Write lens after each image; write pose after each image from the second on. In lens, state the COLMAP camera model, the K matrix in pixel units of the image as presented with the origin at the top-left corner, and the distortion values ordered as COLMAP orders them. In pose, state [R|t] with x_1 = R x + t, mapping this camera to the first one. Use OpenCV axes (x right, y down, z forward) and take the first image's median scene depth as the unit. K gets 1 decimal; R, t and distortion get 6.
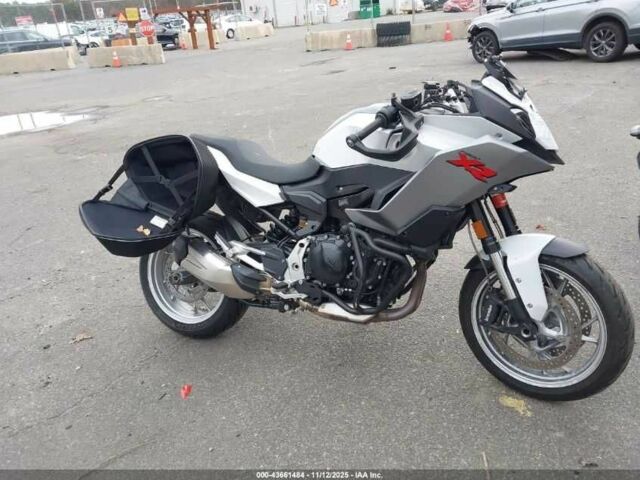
lens RADIAL K [[543.3, 0, 315.4], [0, 543.3, 240.2], [0, 0, 1]] dist [0.026049, -0.015994]
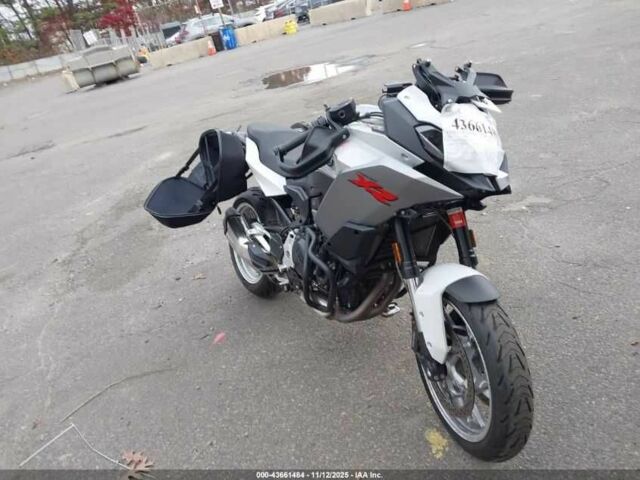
lens RADIAL K [[543.3, 0, 315.4], [0, 543.3, 240.2], [0, 0, 1]] dist [0.026049, -0.015994]
pose [[0.814137, 0.148595, -0.561338, 0.613086], [-0.075925, 0.985645, 0.150797, -0.147729], [0.575688, -0.080150, 0.813732, 0.139035]]
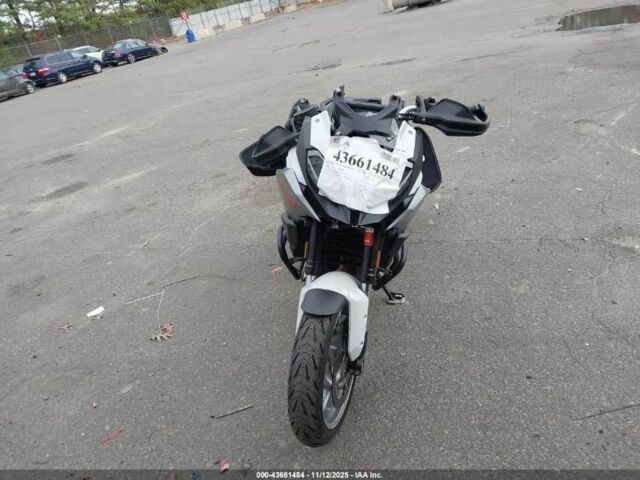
lens RADIAL K [[543.3, 0, 315.4], [0, 543.3, 240.2], [0, 0, 1]] dist [0.026049, -0.015994]
pose [[0.302426, 0.420334, -0.855487, 1.050624], [-0.195455, 0.905790, 0.375955, -0.383512], [0.932918, 0.053511, 0.356091, 0.545087]]
